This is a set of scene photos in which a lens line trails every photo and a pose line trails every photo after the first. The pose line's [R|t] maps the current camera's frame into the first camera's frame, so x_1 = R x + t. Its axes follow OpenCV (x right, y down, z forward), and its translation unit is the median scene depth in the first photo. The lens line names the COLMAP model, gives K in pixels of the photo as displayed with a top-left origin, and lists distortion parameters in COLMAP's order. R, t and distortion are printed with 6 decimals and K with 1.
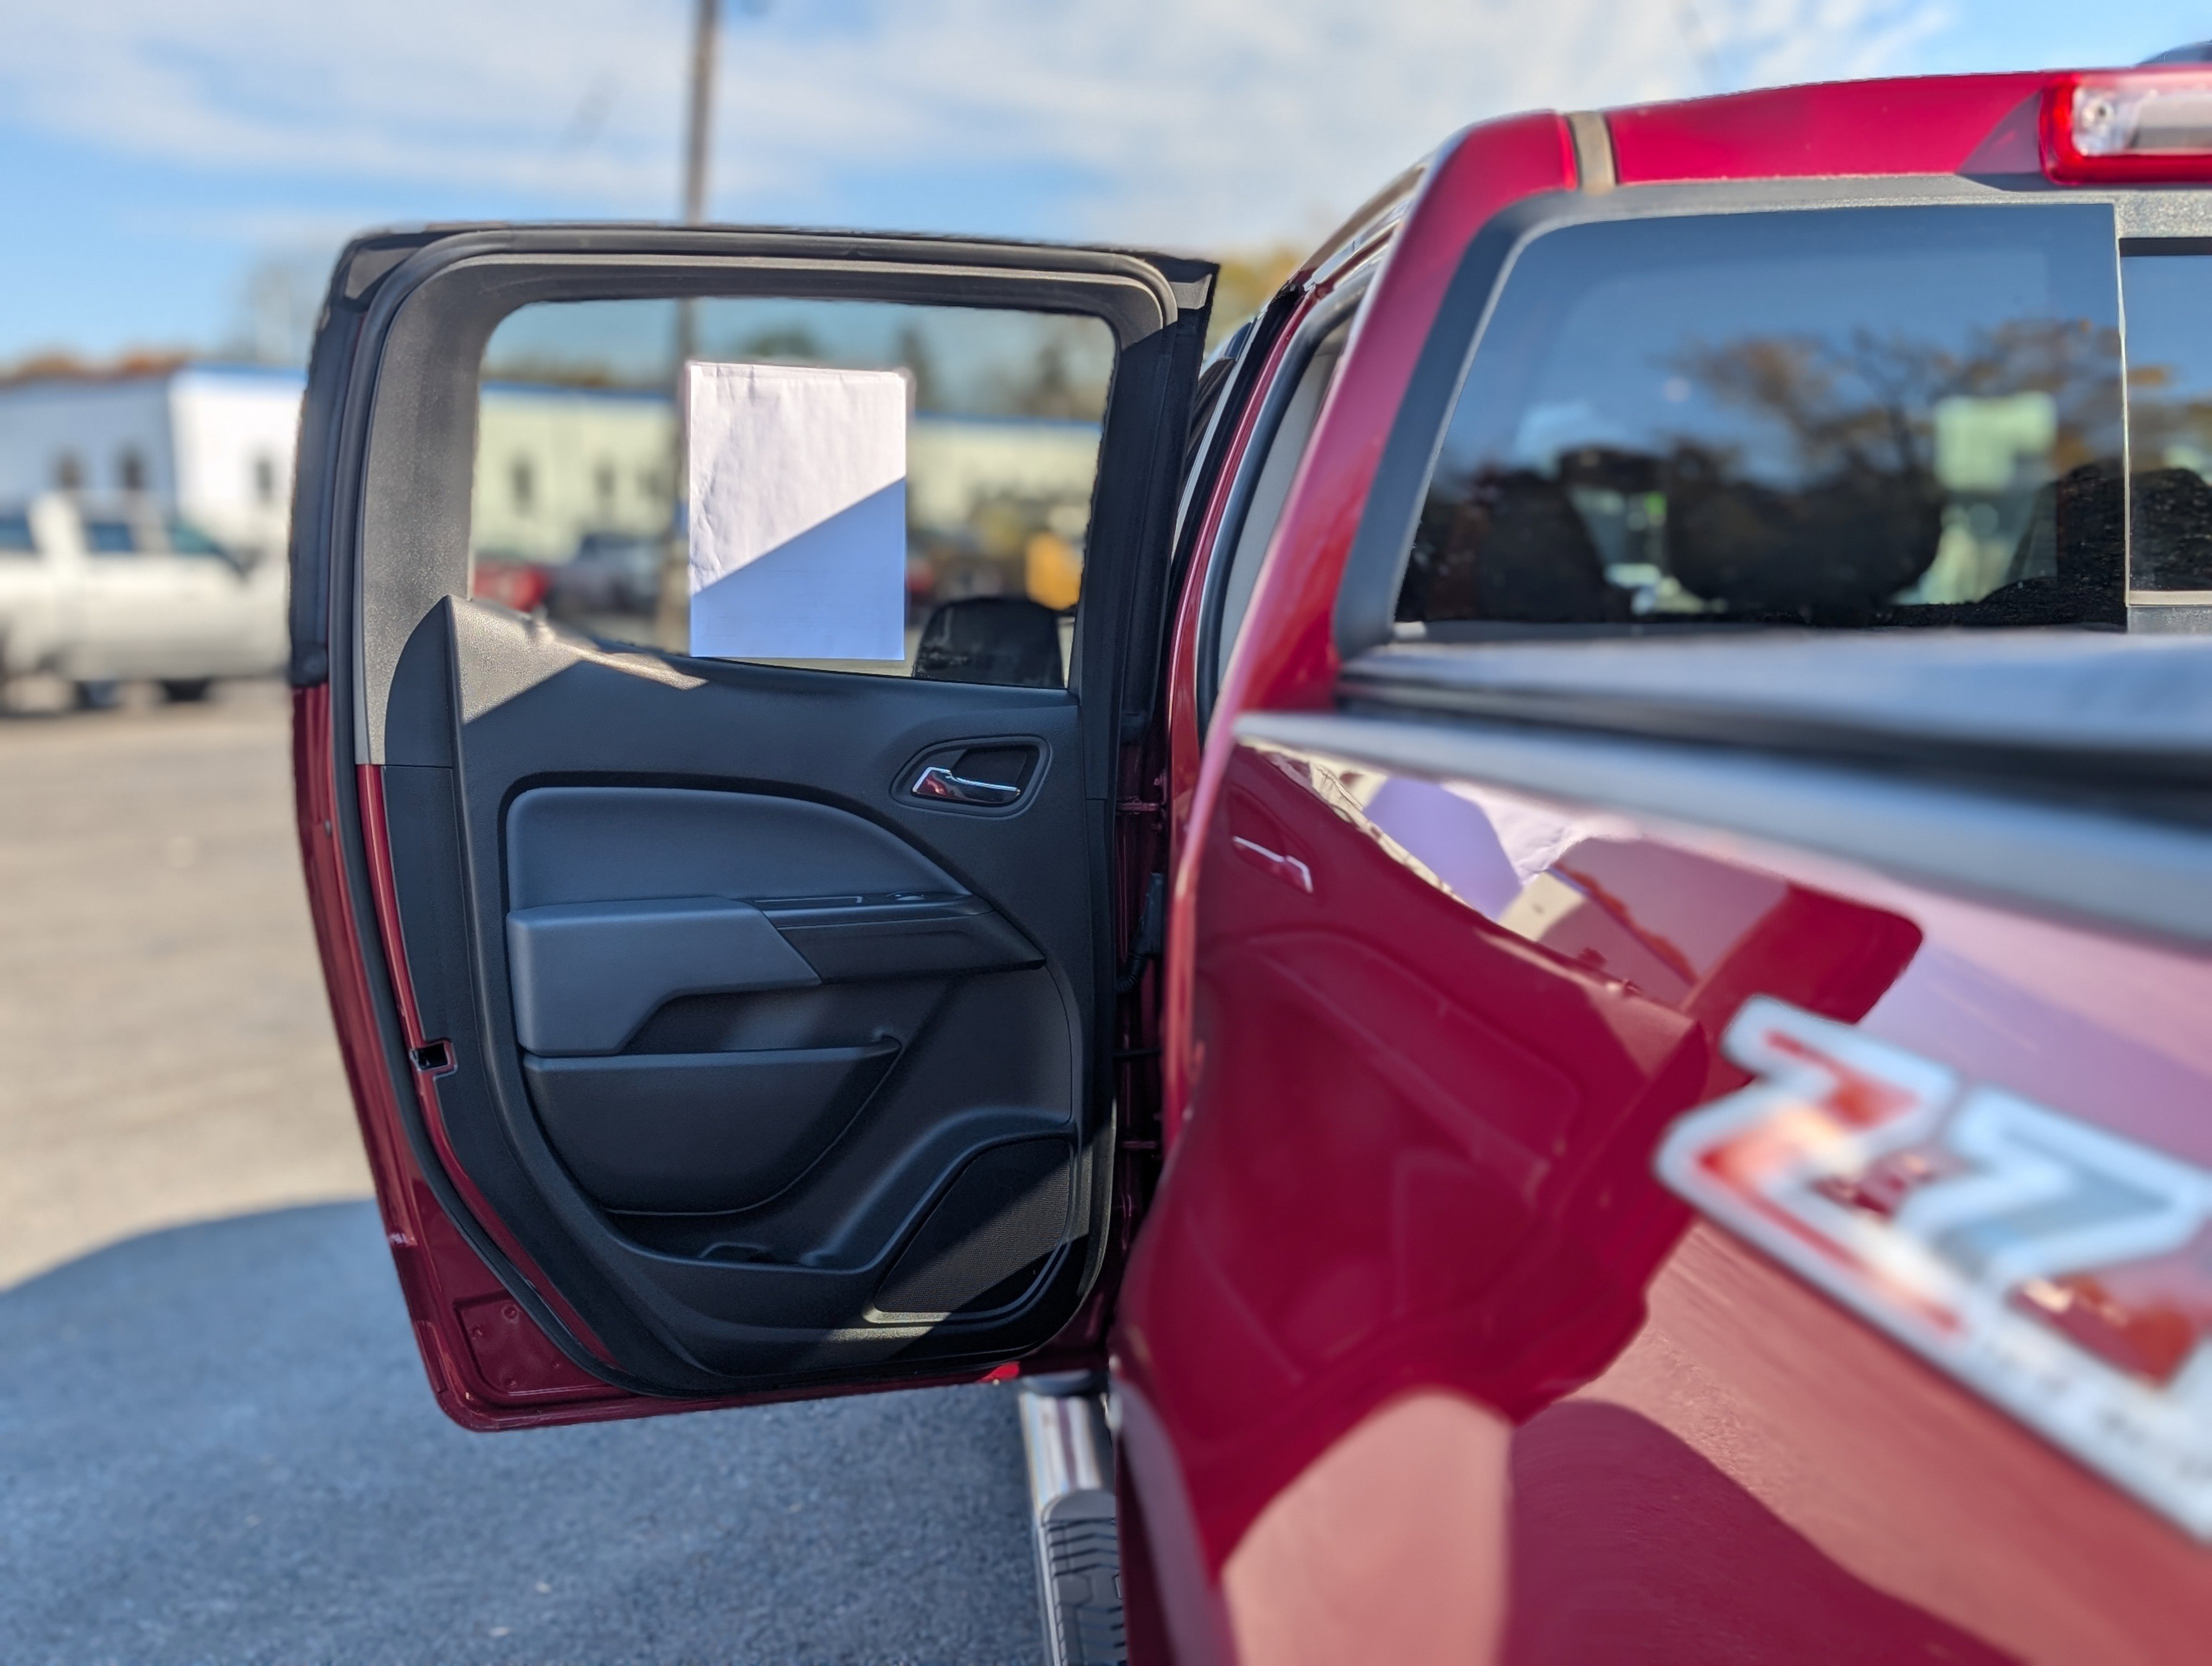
lens RADIAL K [[2481.0, 0, 1123.1], [0, 2481.0, 843.1], [0, 0, 1]] dist [0.019384, 0.000000]
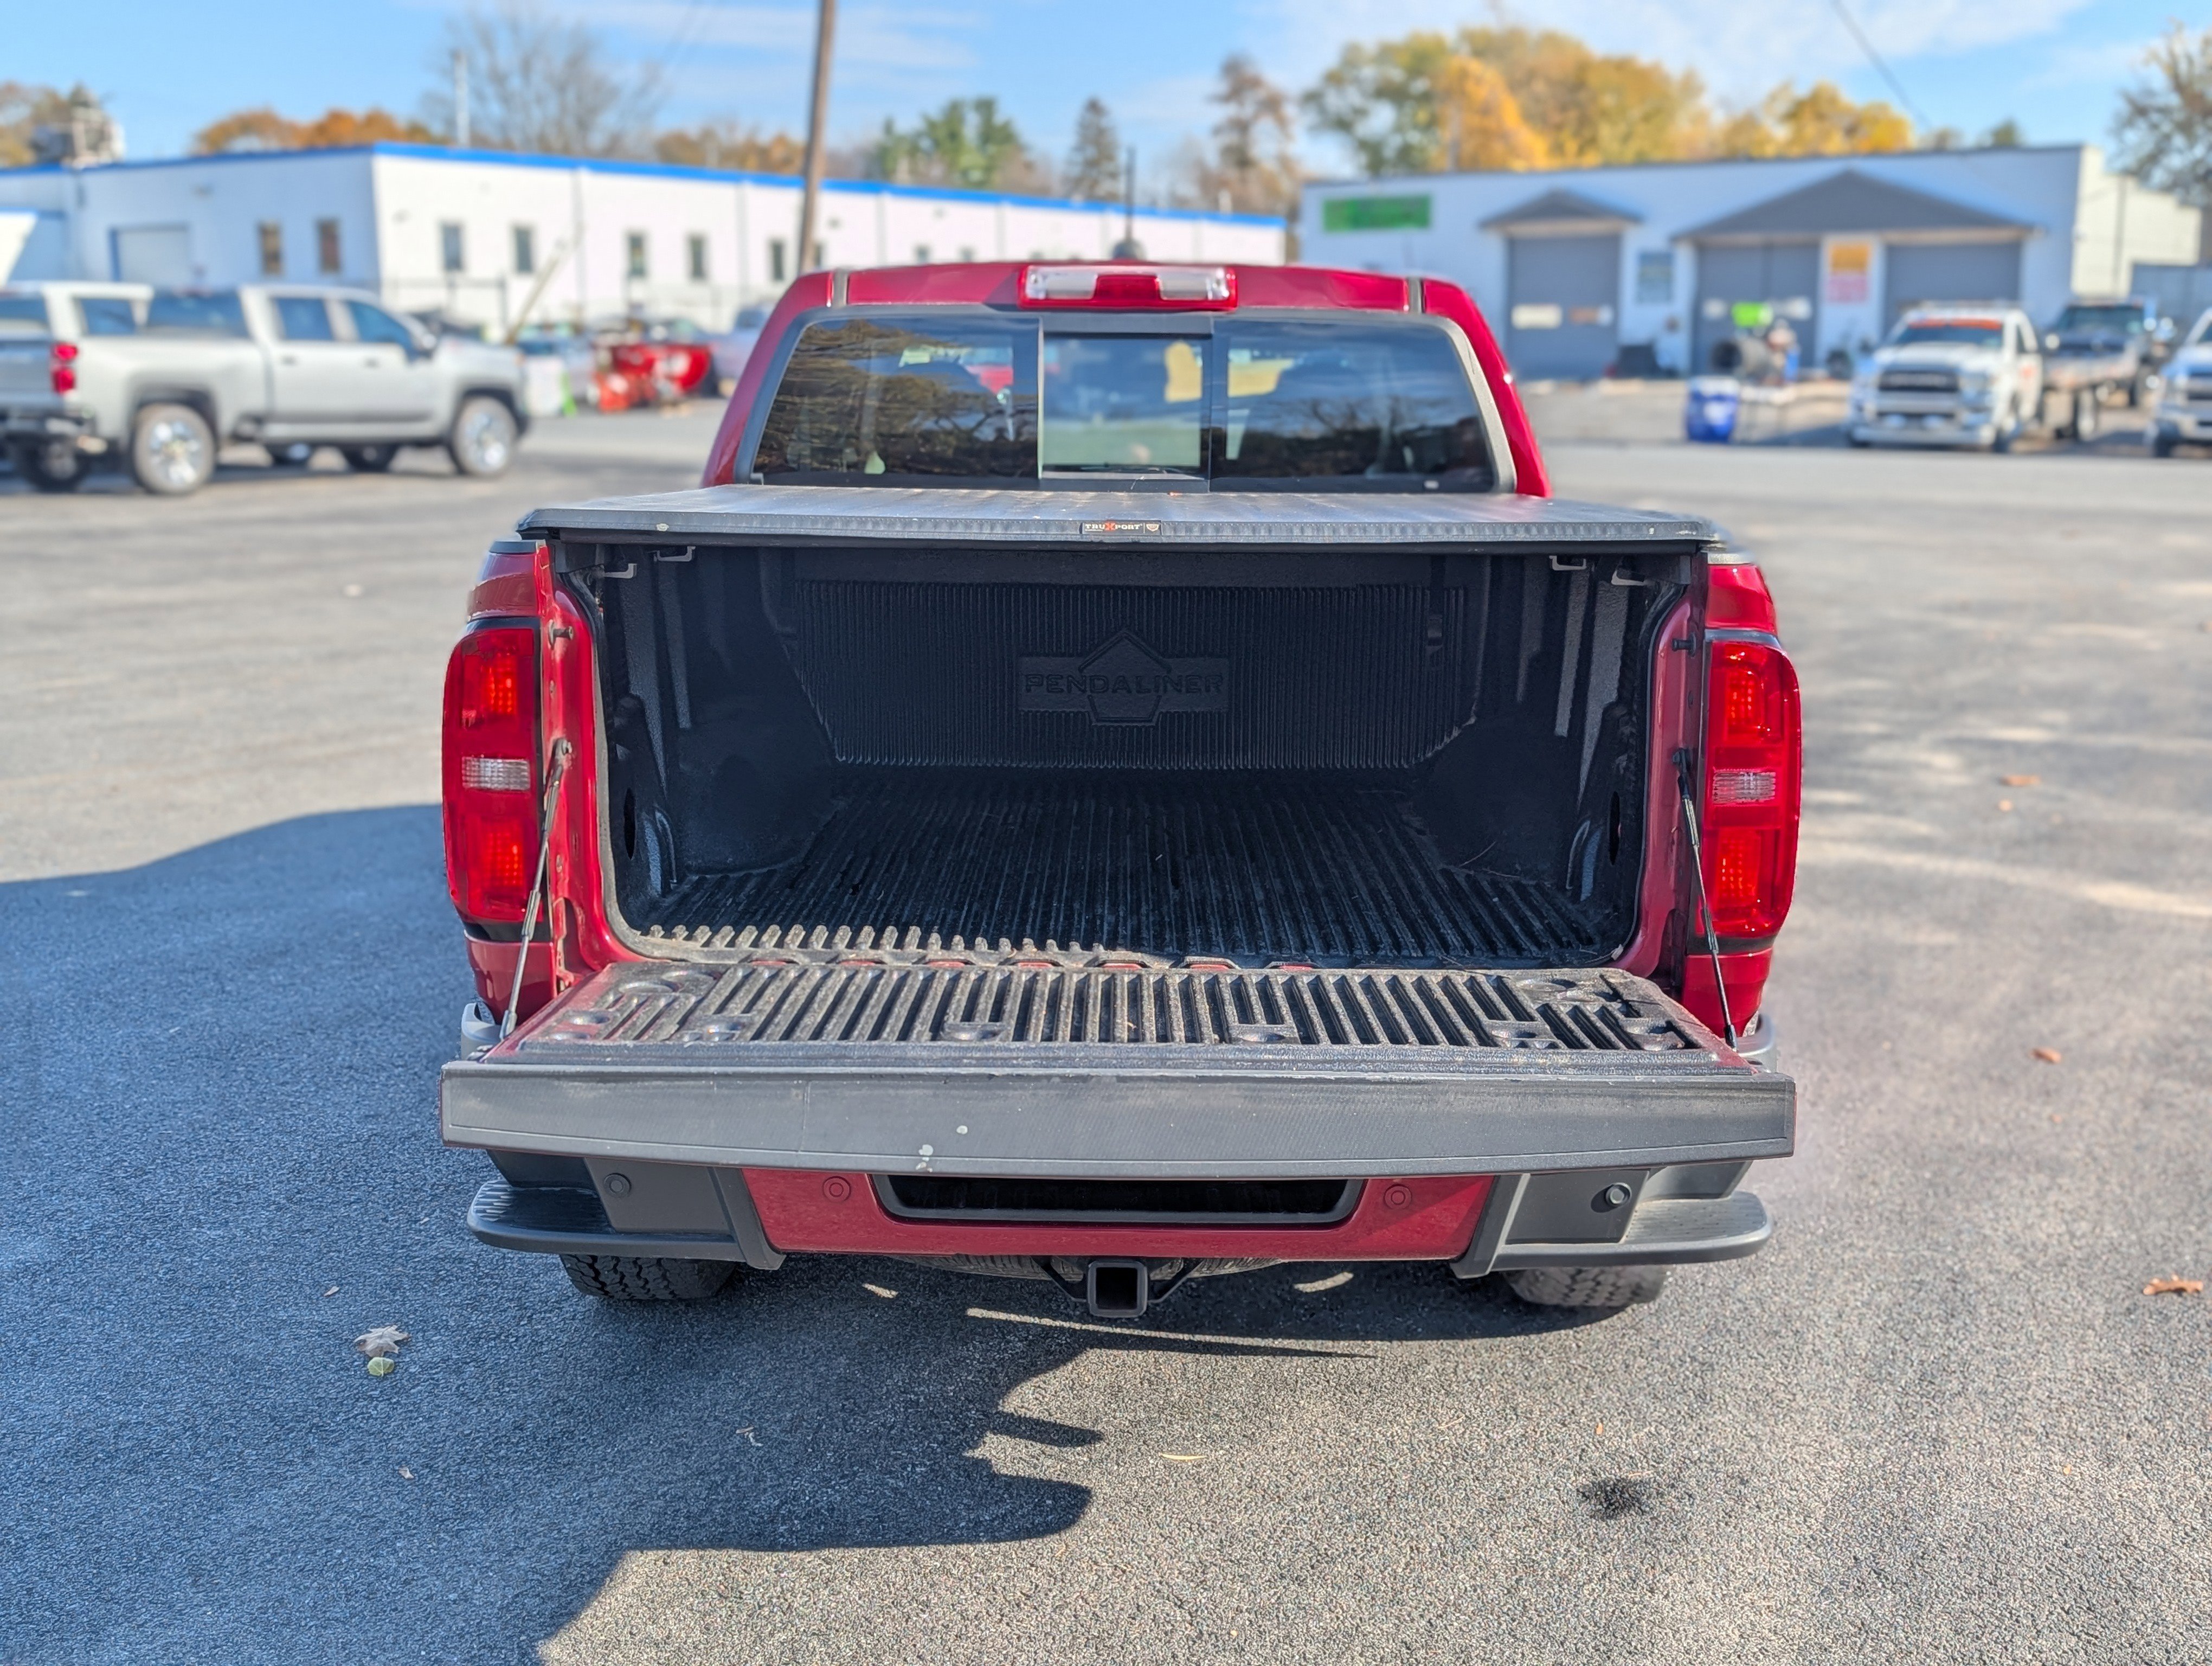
lens RADIAL K [[2481.0, 0, 1135.3], [0, 2481.0, 842.6], [0, 0, 1]] dist [0.019384, 0.000000]
pose [[0.997112, 0.040951, -0.063955, 0.254754], [-0.035389, 0.995683, 0.085813, 0.021754], [0.067193, -0.083302, 0.994256, -0.587242]]
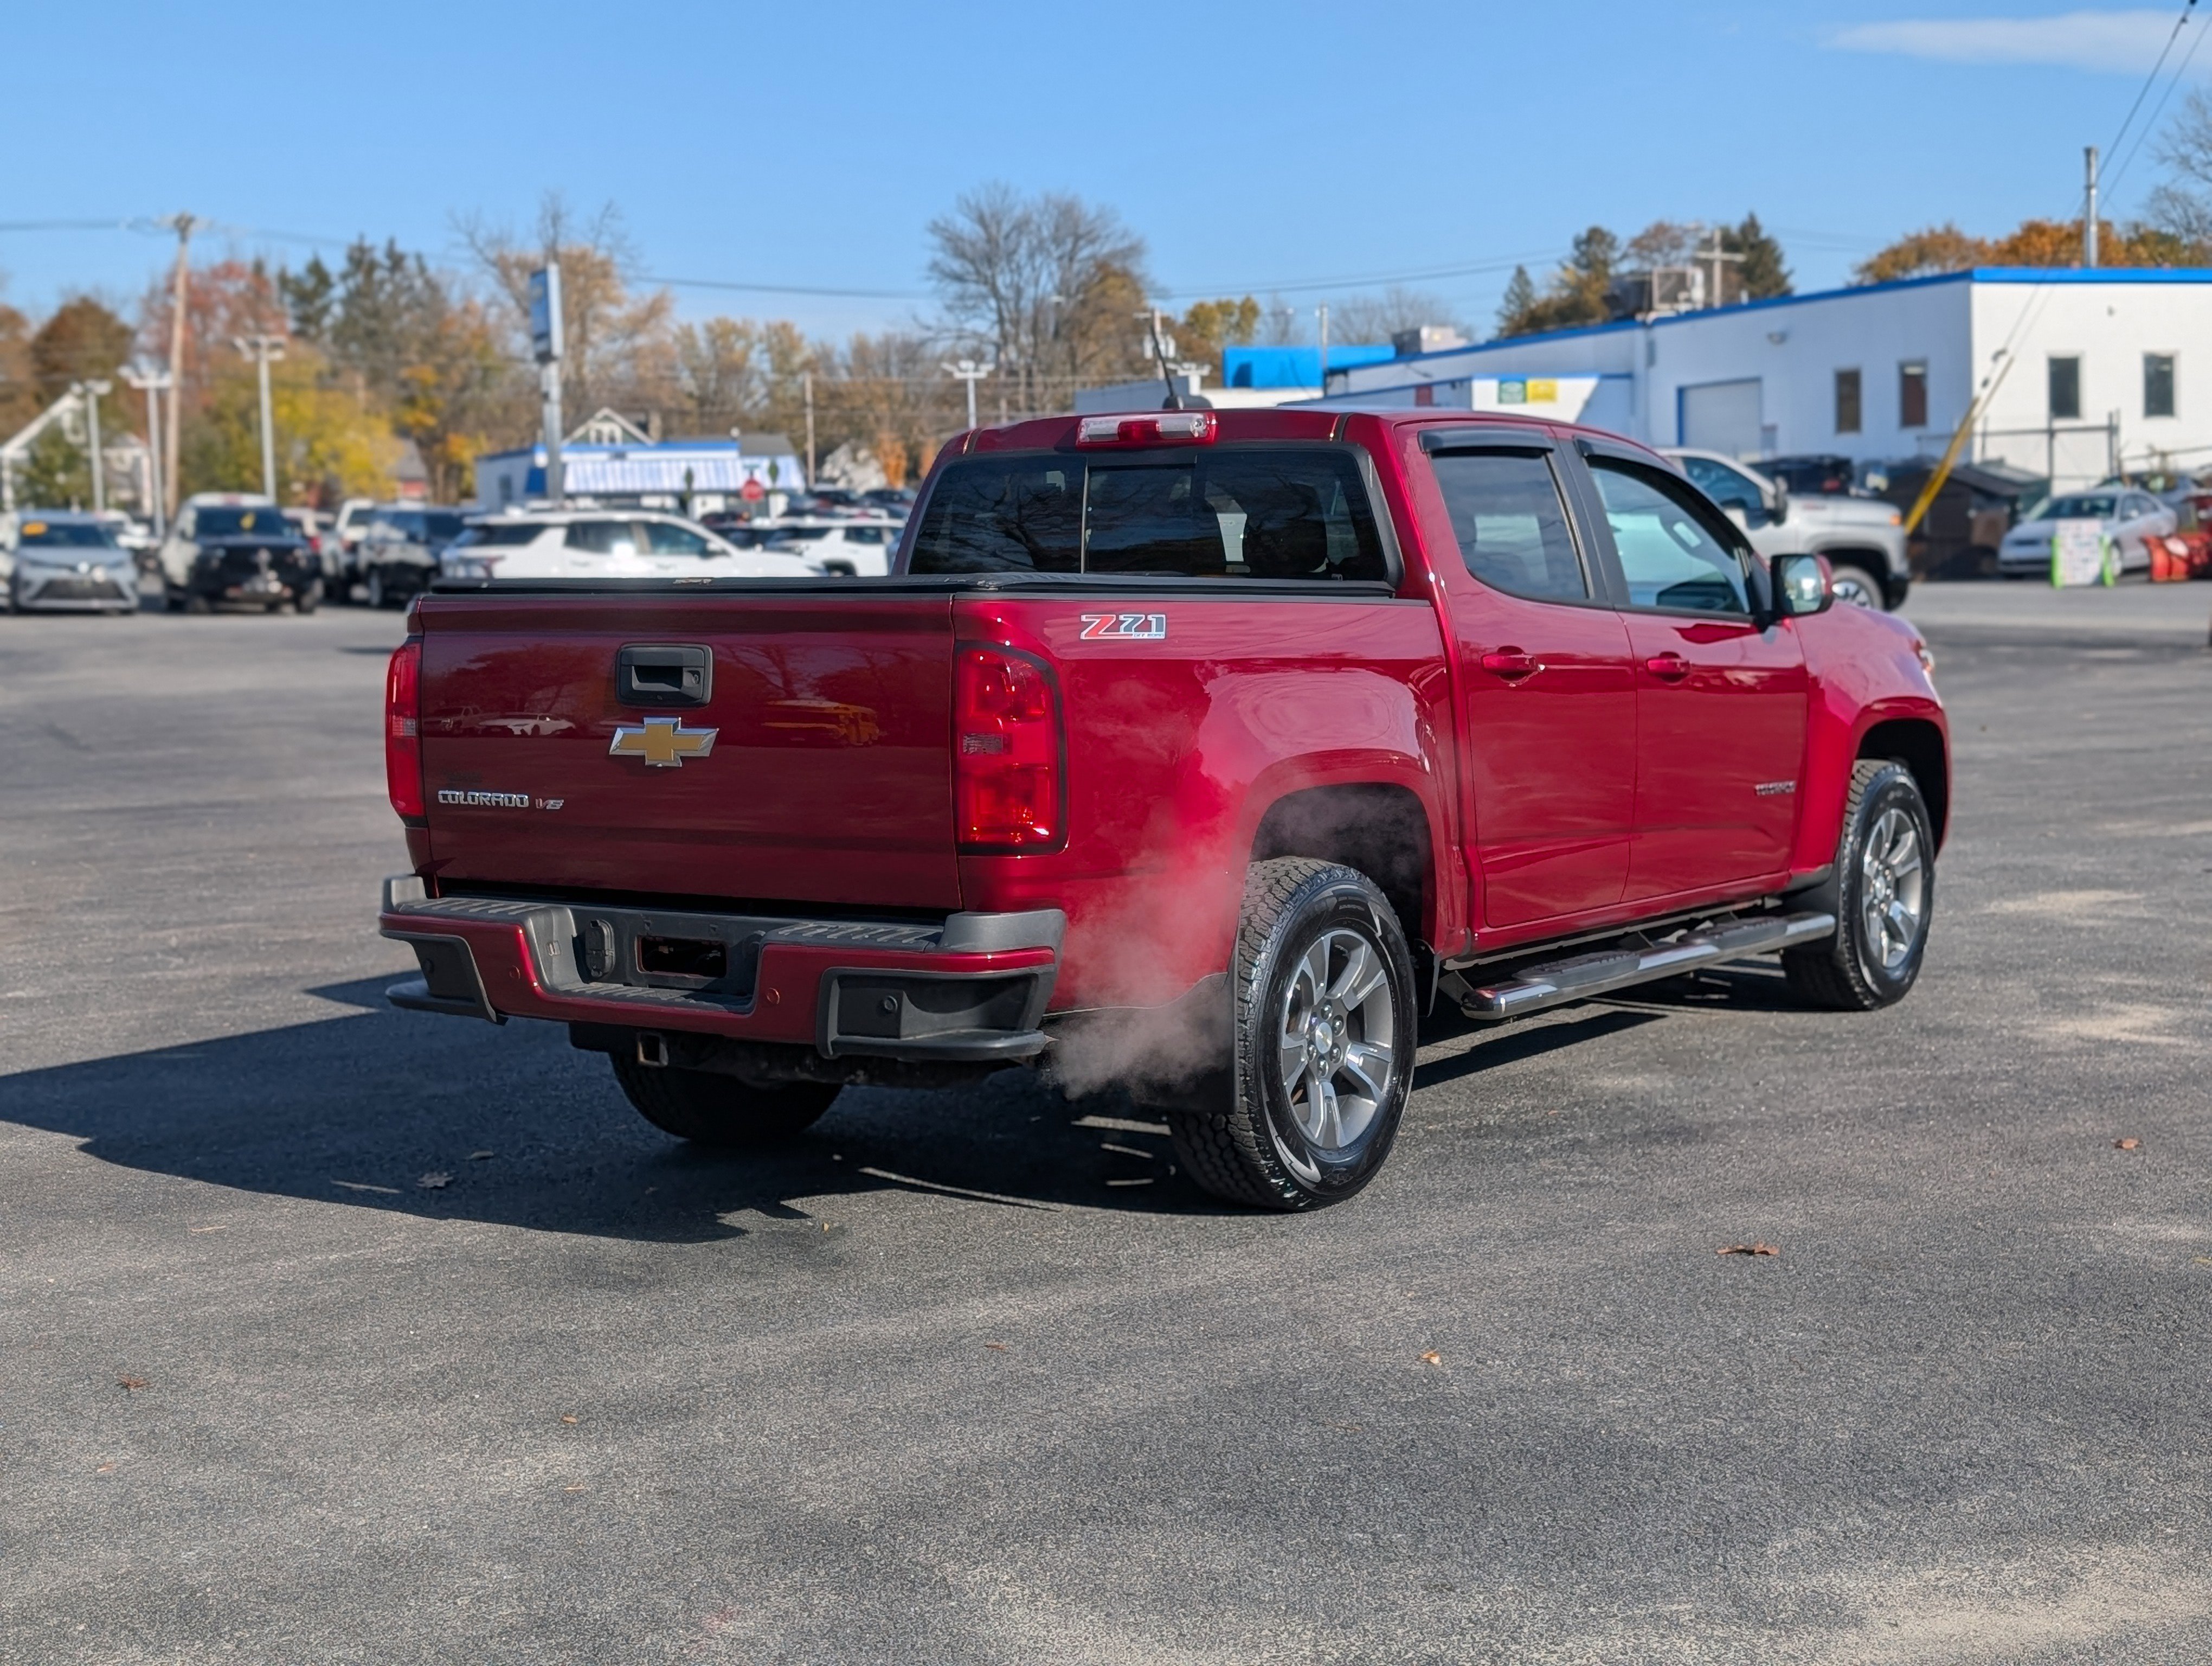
lens RADIAL K [[3244.1, 0, 1125.2], [0, 3244.1, 834.4], [0, 0, 1]] dist [0.075744, 0.000000]
pose [[0.790144, 0.062278, -0.609750, 1.180199], [-0.065327, 0.997715, 0.017250, 0.066196], [0.609430, 0.026203, 0.792406, -0.915499]]
